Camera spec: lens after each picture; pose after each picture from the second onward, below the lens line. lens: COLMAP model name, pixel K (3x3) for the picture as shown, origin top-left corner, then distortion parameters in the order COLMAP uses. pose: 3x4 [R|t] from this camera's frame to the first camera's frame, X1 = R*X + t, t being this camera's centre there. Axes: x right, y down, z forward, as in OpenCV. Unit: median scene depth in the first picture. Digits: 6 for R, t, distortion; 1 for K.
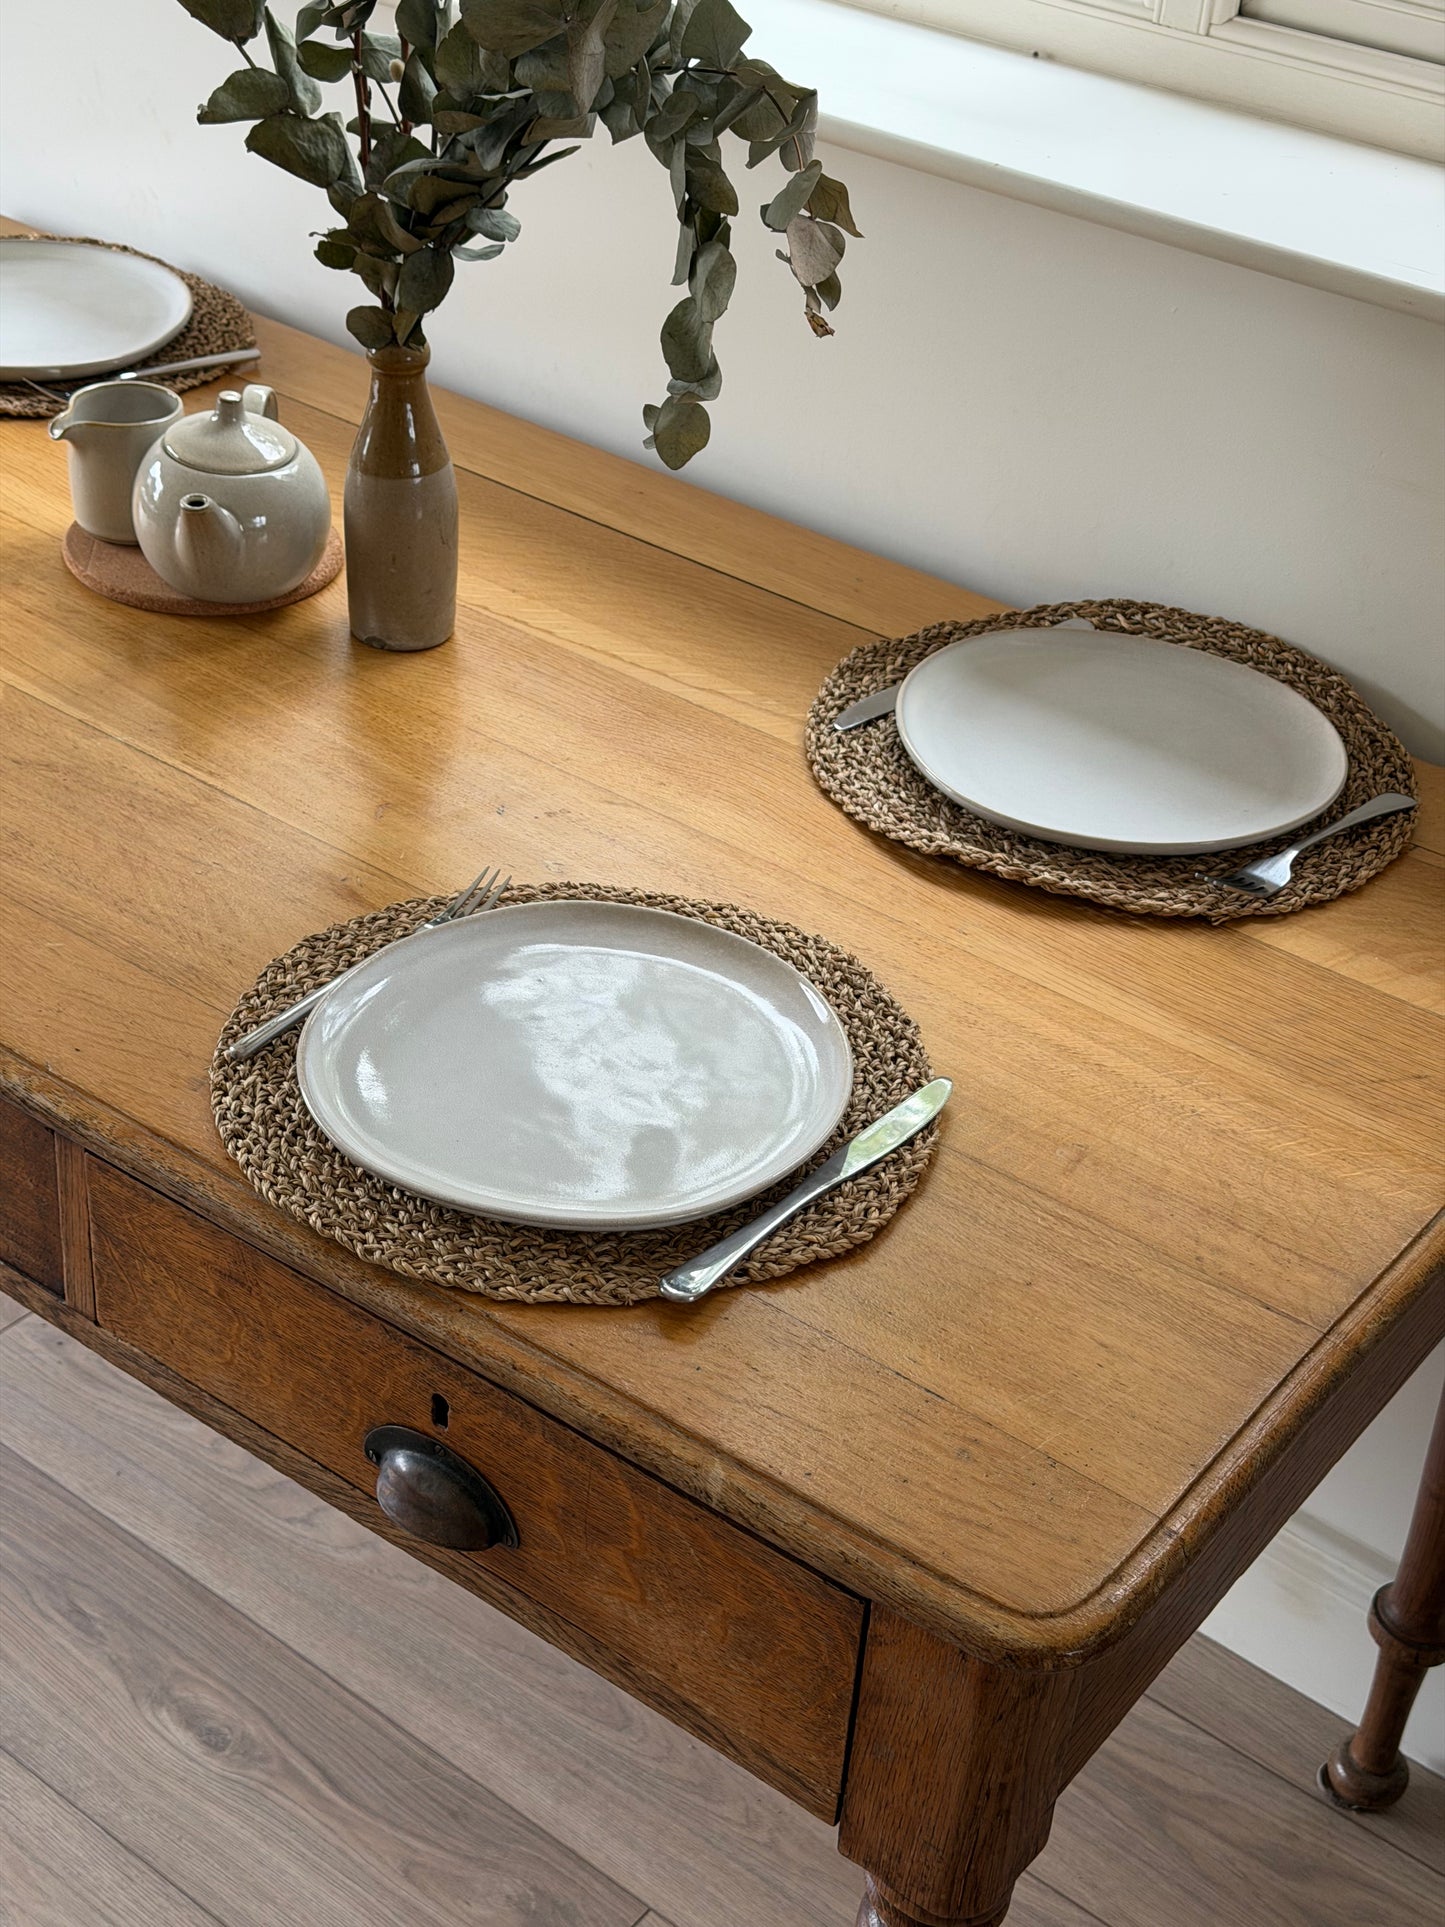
lens RADIAL K [[2723.1, 0, 719.8], [0, 2723.1, 956.7], [0, 0, 1]] dist [0.124049, 0.000000]
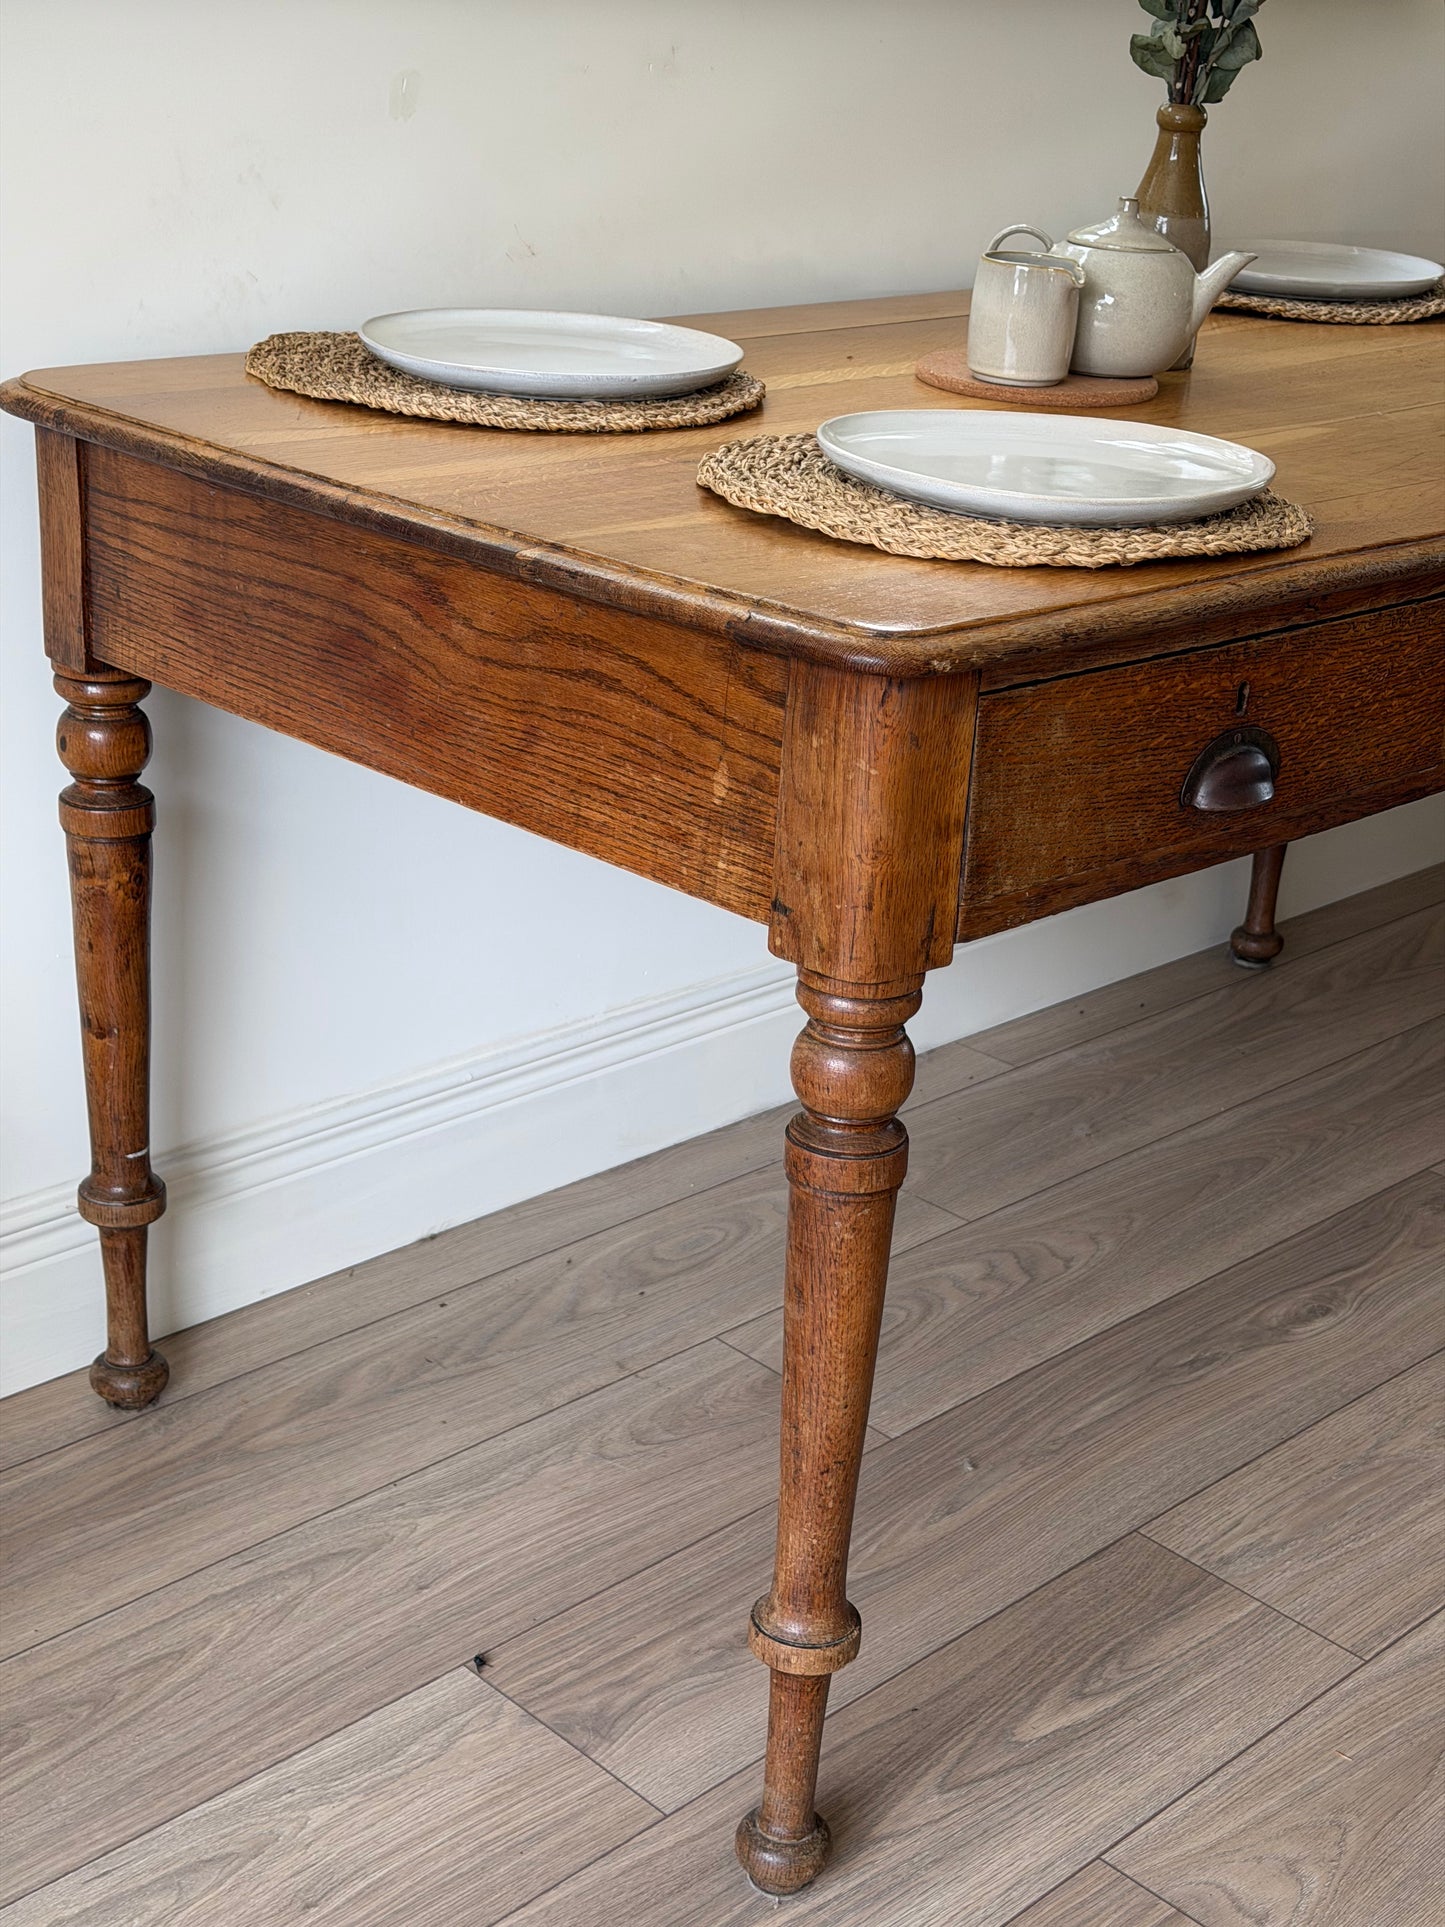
lens RADIAL K [[2723.1, 0, 708.5], [0, 2723.1, 962.0], [0, 0, 1]] dist [0.124049, 0.000000]
pose [[0.131664, -0.433086, 0.891684, -1.665988], [0.498194, 0.806573, 0.318186, -0.482203], [-0.857011, 0.402338, 0.321957, 1.067282]]
